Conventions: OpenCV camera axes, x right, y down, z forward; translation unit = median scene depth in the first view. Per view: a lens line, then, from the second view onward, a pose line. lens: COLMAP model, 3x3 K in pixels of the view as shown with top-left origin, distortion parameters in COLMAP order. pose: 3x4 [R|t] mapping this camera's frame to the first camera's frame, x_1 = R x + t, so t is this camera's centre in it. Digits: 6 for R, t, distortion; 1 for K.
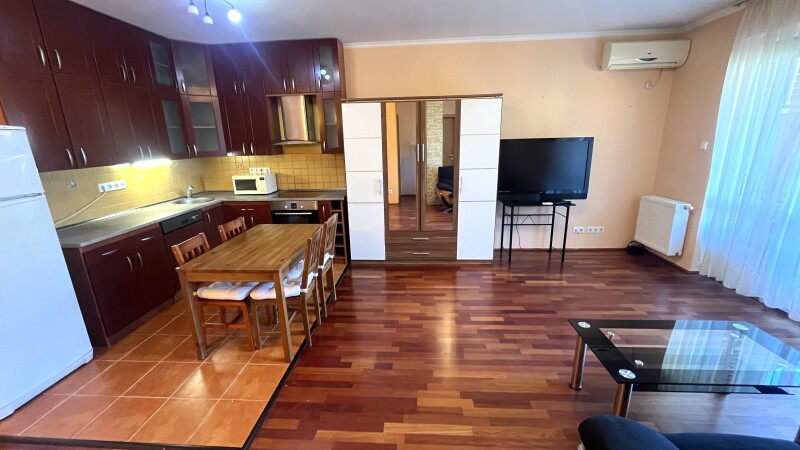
lens RADIAL K [[327.2, 0, 400.2], [0, 327.2, 225.8], [0, 0, 1]] dist [-0.002019, 0.000008]
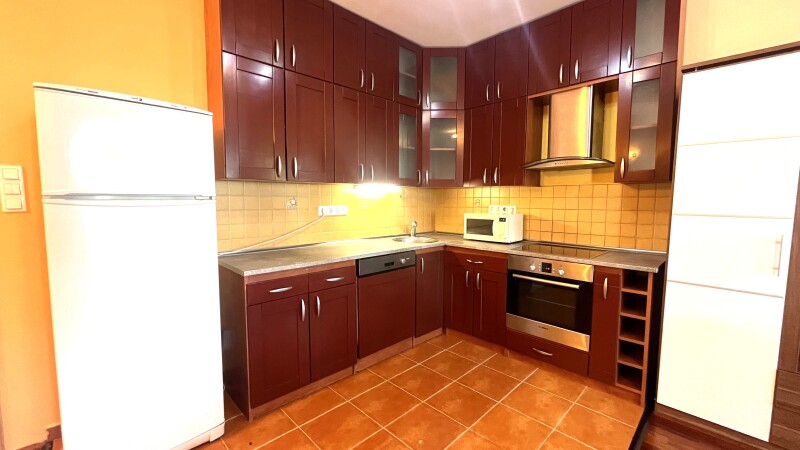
lens RADIAL K [[327.2, 0, 400.3], [0, 327.2, 225.6], [0, 0, 1]] dist [-0.002019, 0.000008]
pose [[0.745095, 0.081055, -0.662014, -0.137666], [-0.196161, 0.975319, -0.101363, -0.023688], [0.637459, 0.205386, 0.742605, 0.382121]]
